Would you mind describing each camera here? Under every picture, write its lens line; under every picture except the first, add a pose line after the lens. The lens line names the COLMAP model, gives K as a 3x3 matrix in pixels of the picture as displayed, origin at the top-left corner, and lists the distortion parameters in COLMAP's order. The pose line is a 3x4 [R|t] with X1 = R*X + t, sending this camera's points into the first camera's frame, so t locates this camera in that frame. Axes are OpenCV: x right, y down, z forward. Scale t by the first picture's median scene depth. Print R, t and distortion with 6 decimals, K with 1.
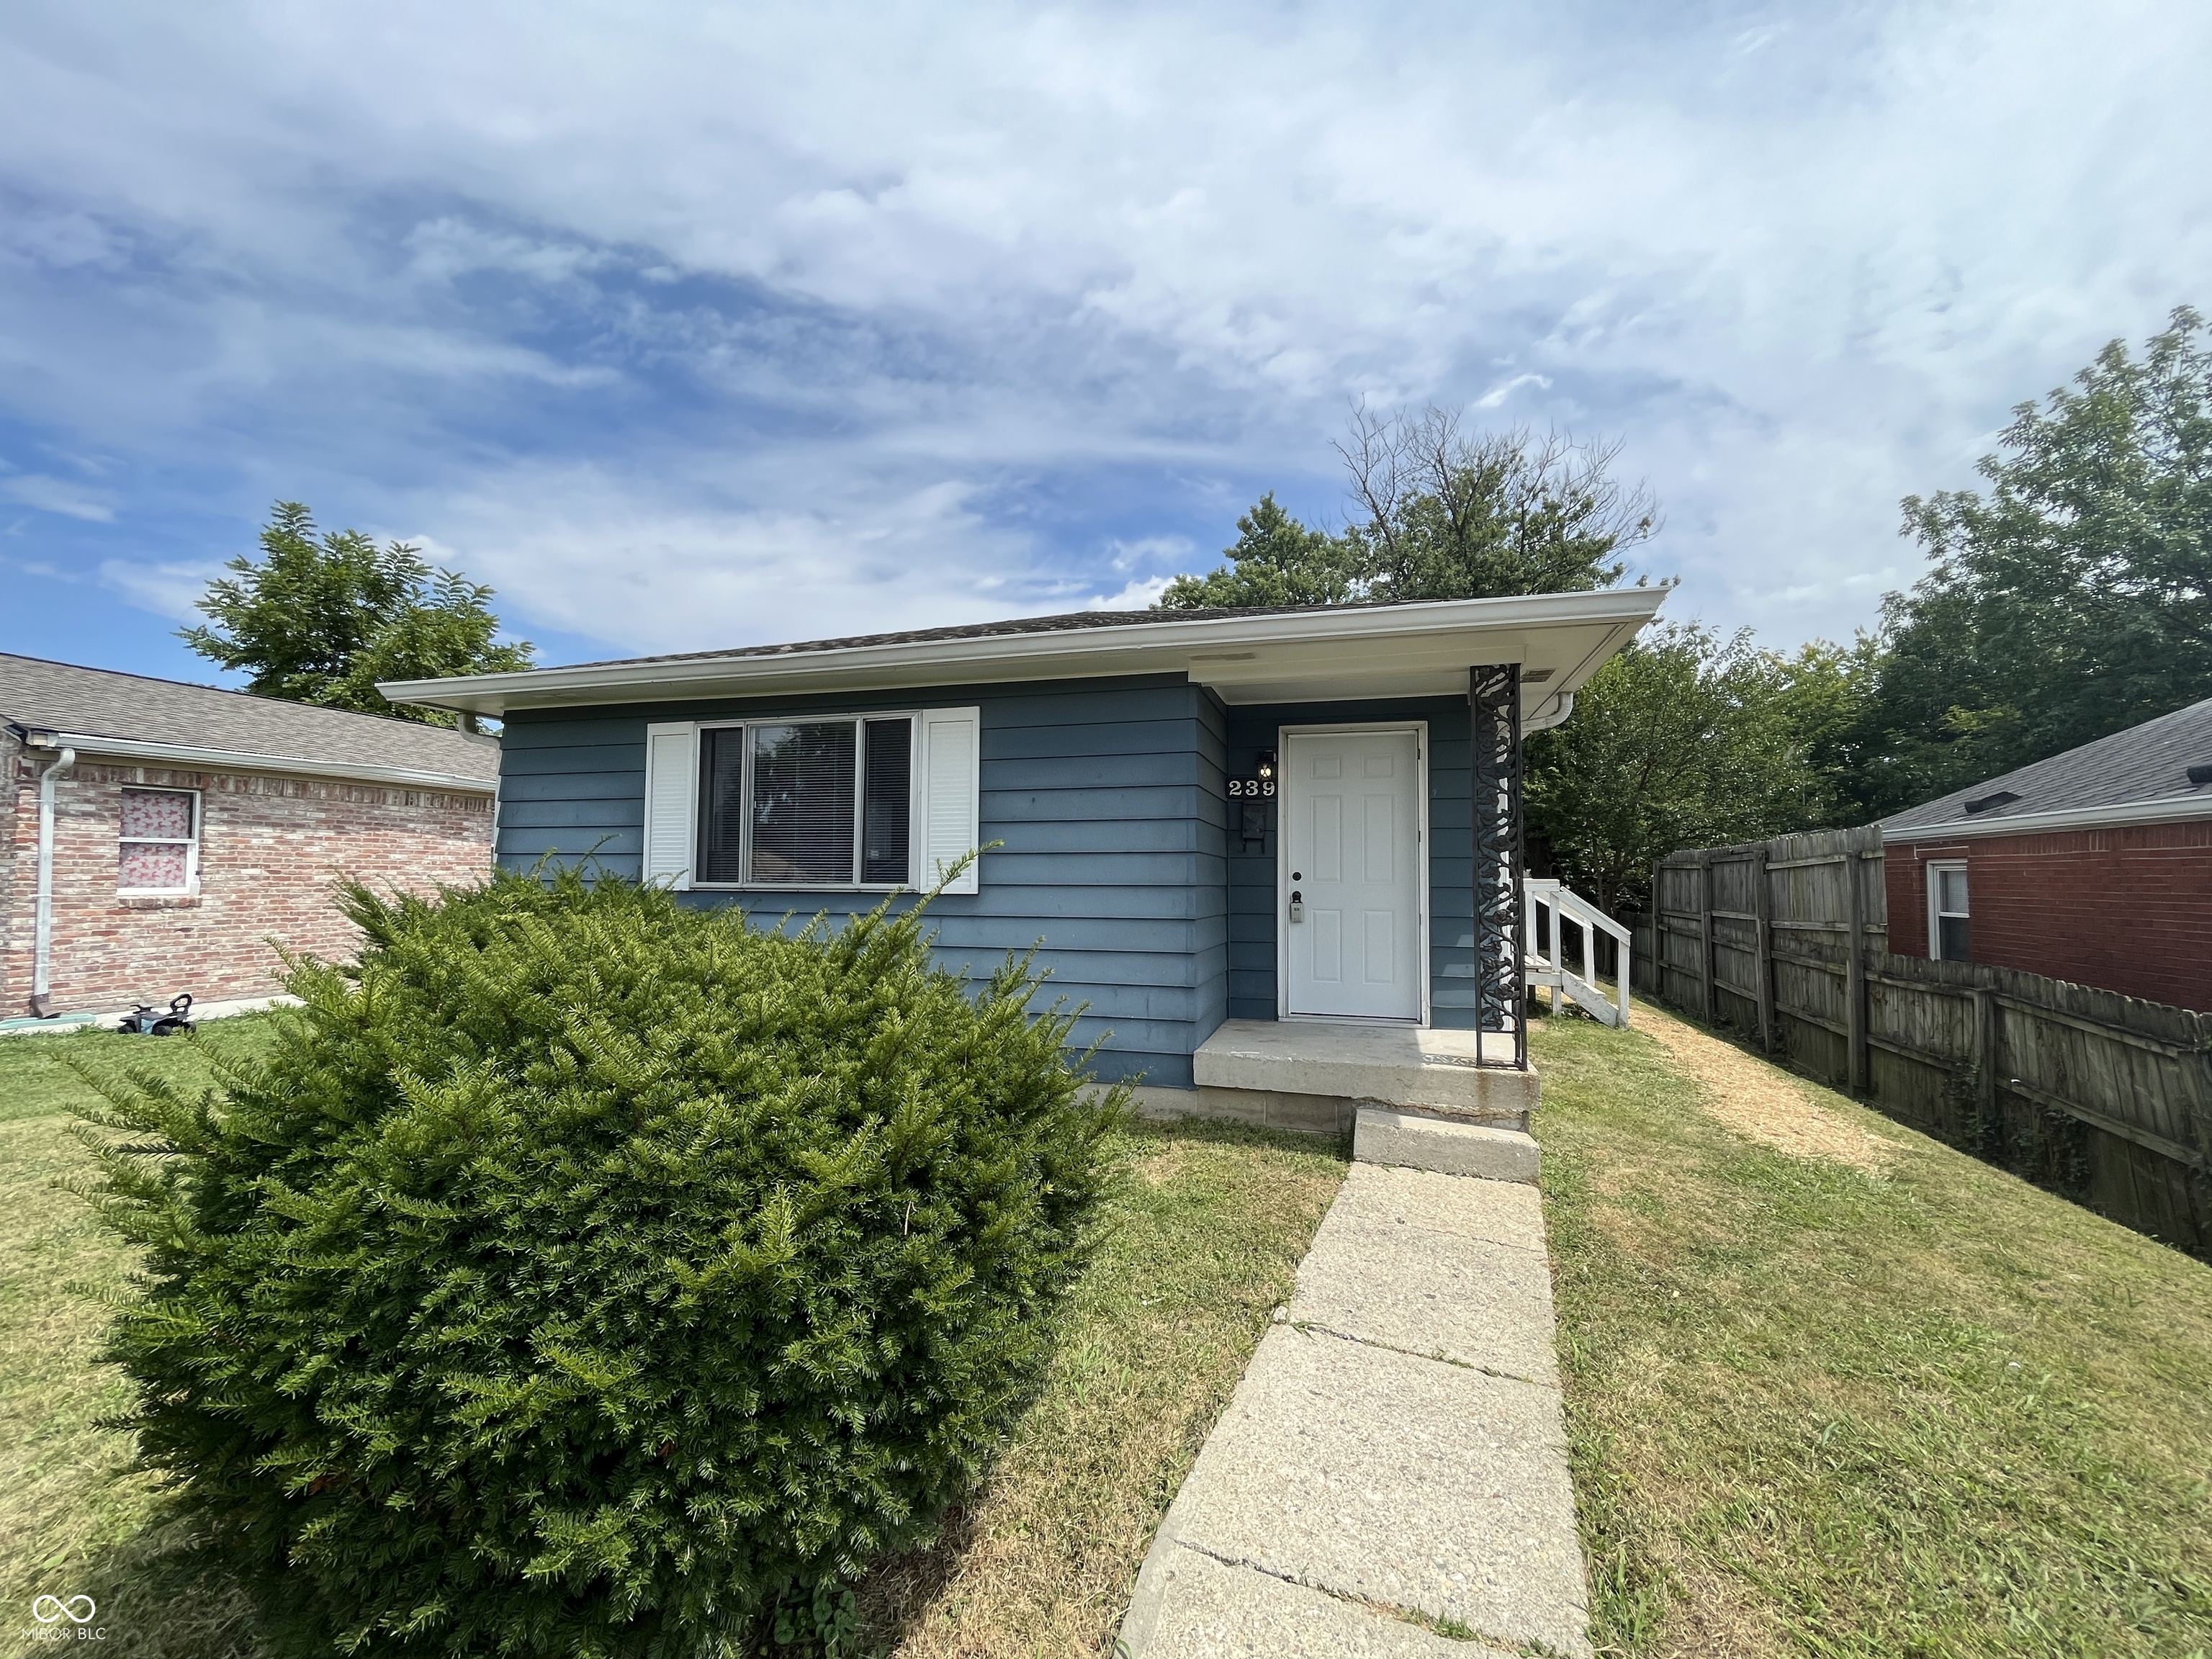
lens RADIAL K [[905.3, 0, 1101.5], [0, 905.3, 841.2], [0, 0, 1]] dist [0.002501, 0.000523]
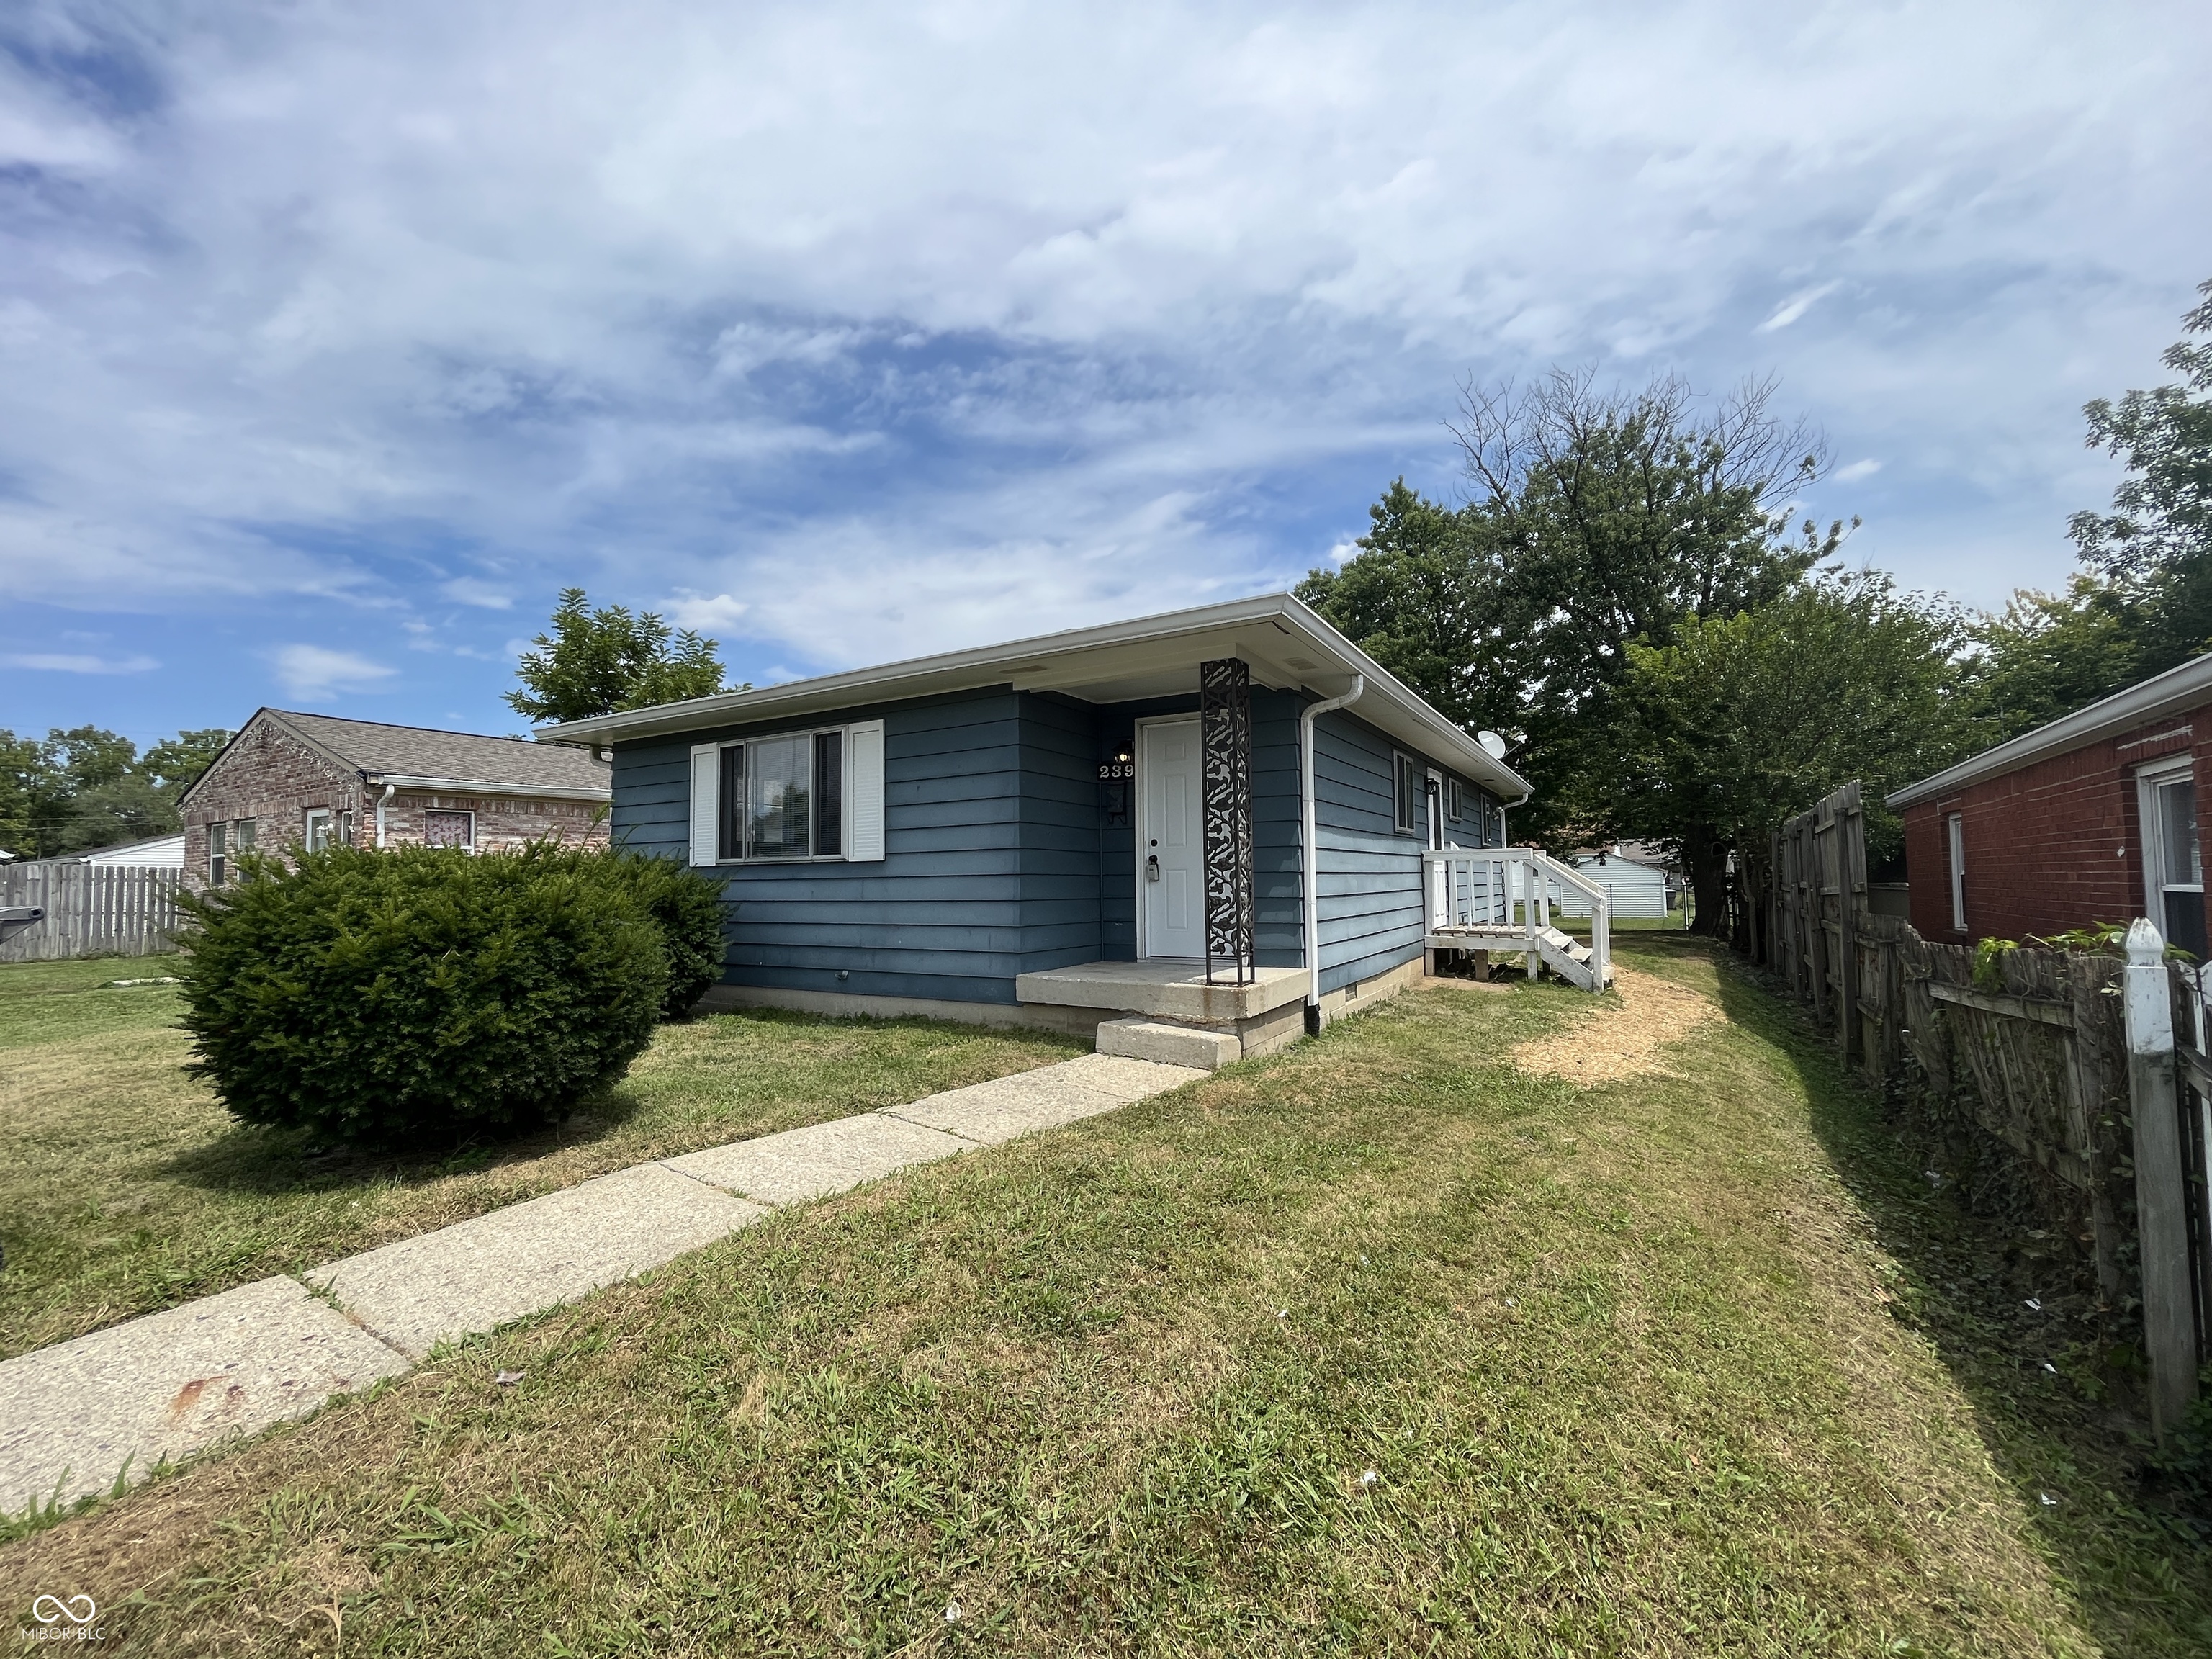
lens RADIAL K [[889.6, 0, 1121.4], [0, 889.6, 827.4], [0, 0, 1]] dist [0.005448, 0.000189]
pose [[0.971553, -0.035821, -0.234096, 0.344394], [0.032888, 0.999324, -0.016422, 0.029114], [0.234526, 0.008256, 0.972075, -0.124311]]
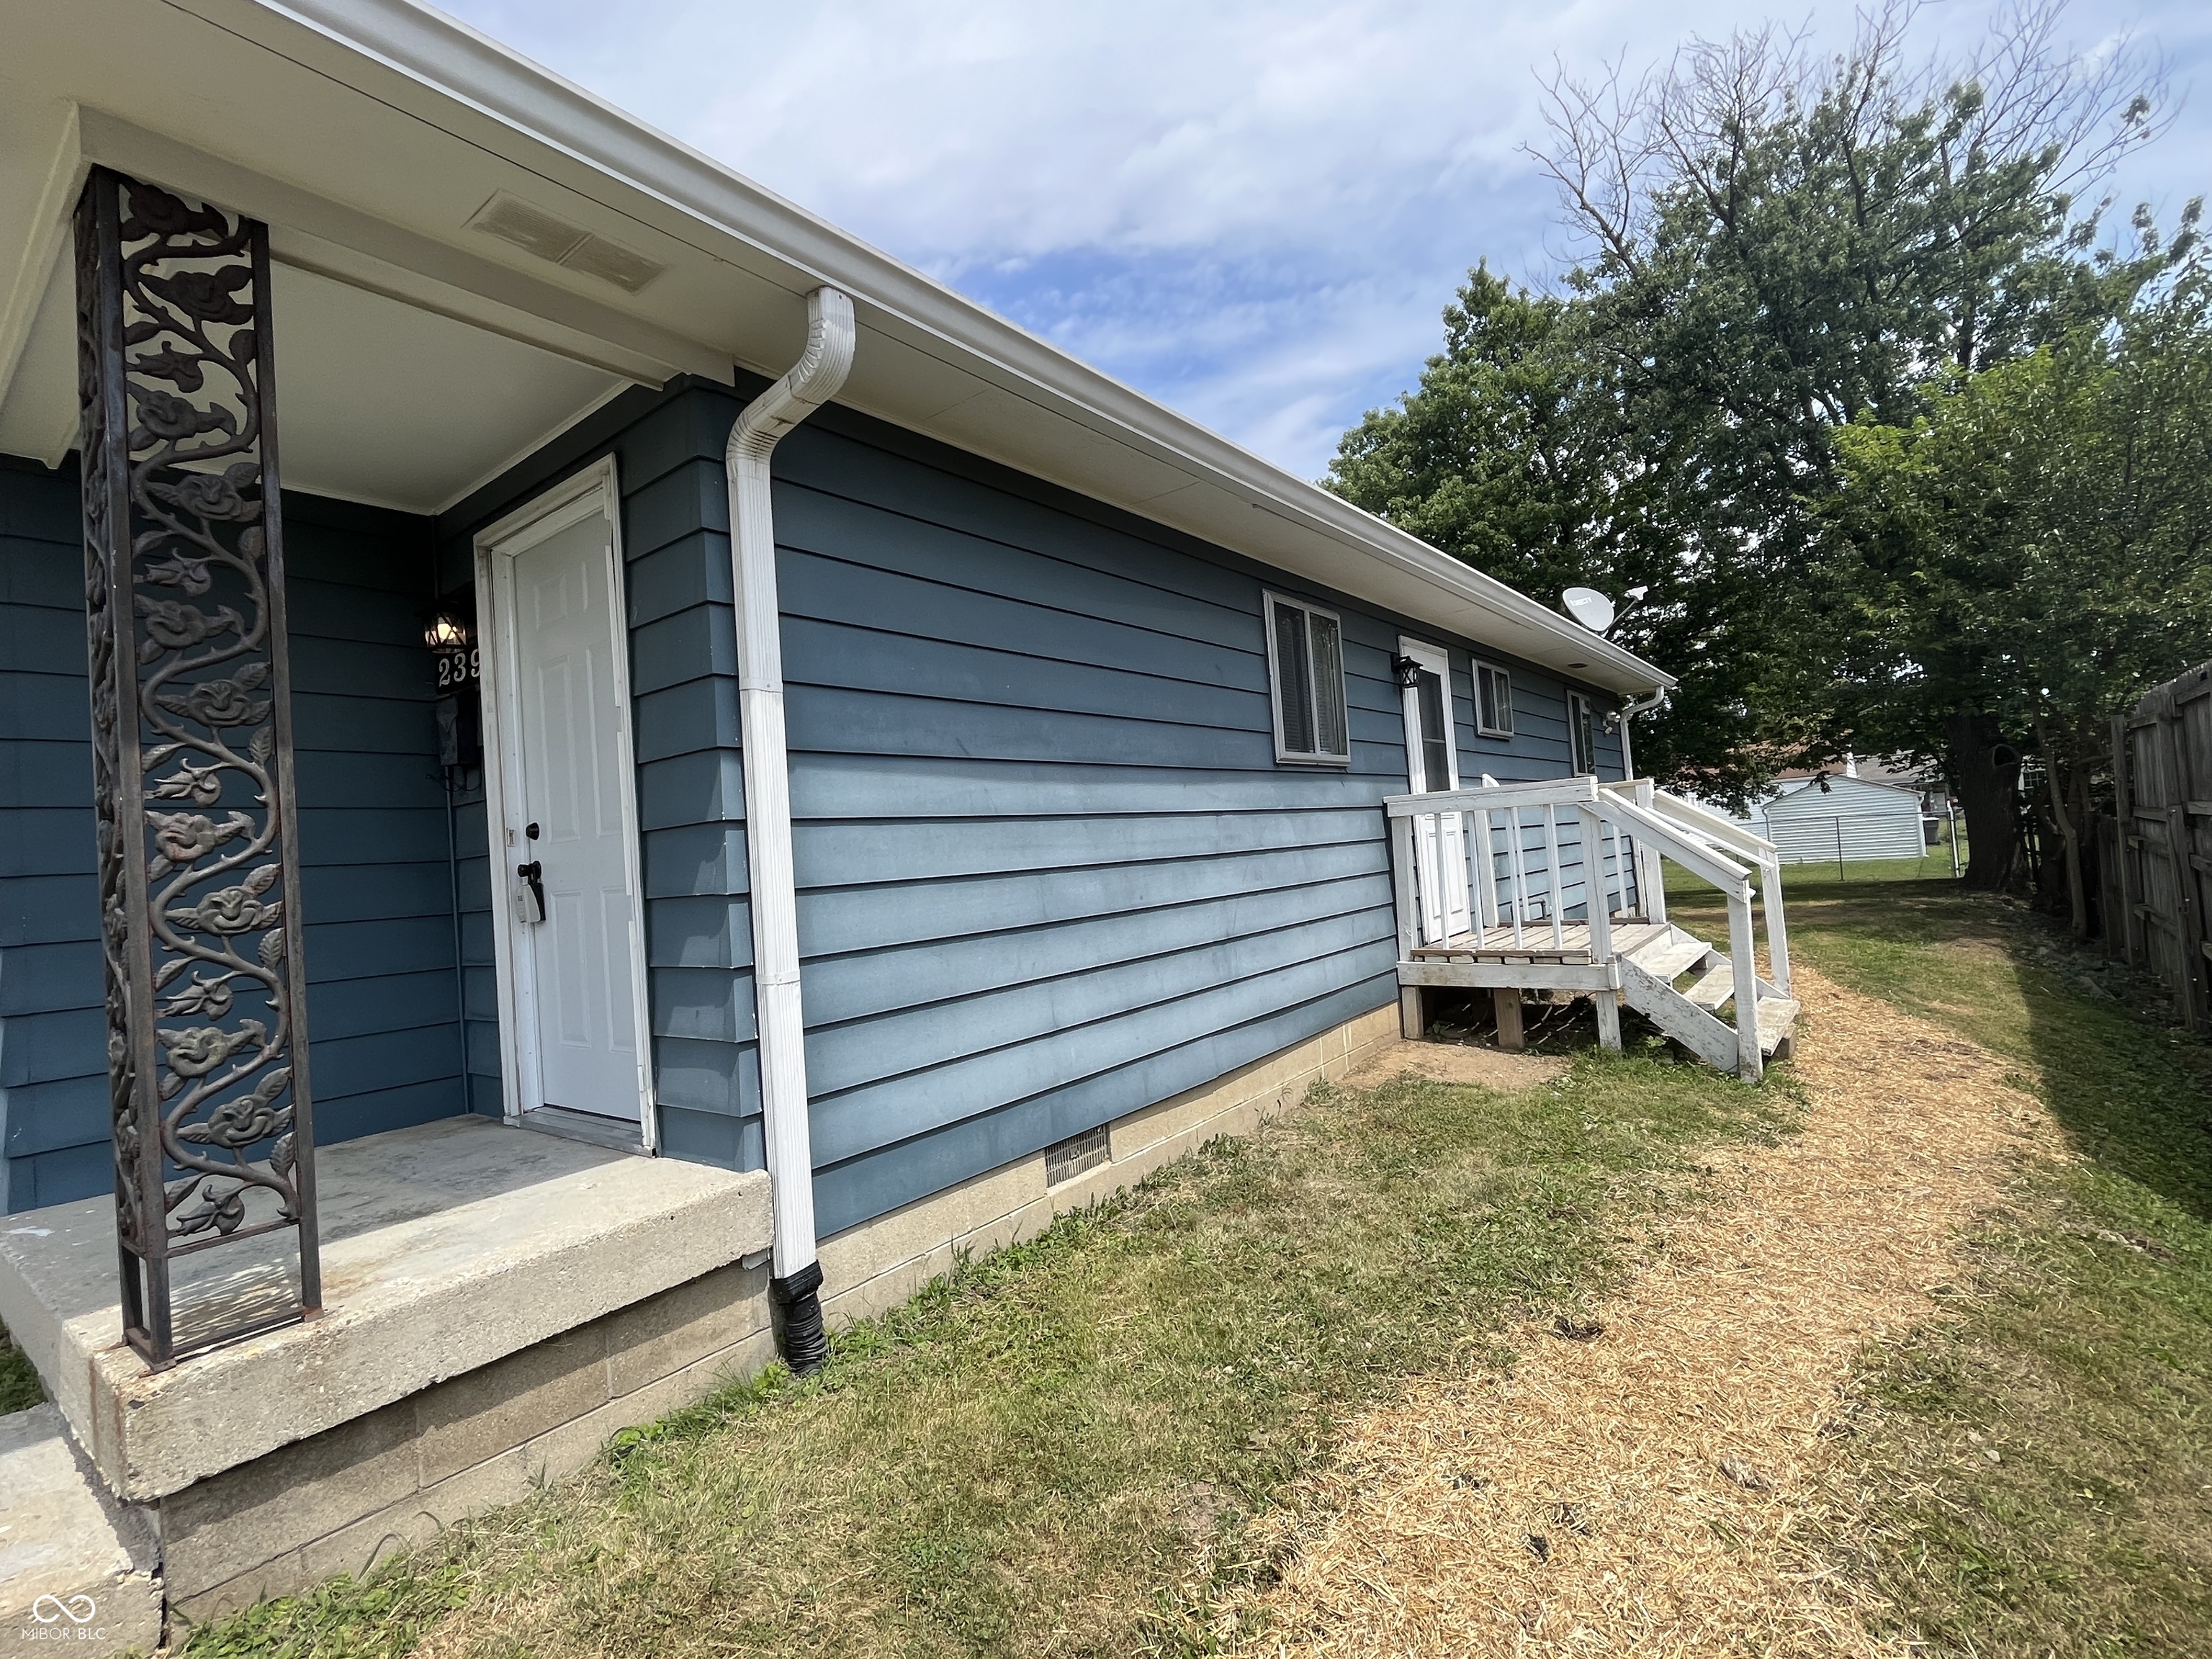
lens RADIAL K [[1031.2, 0, 1106.0], [0, 1031.2, 829.5], [0, 0, 1]] dist [-0.001877, 0.000577]
pose [[0.930831, -0.091574, -0.353790, 0.539016], [0.102555, 0.994650, 0.012372, 0.049322], [0.350765, -0.047799, 0.935243, 0.440366]]
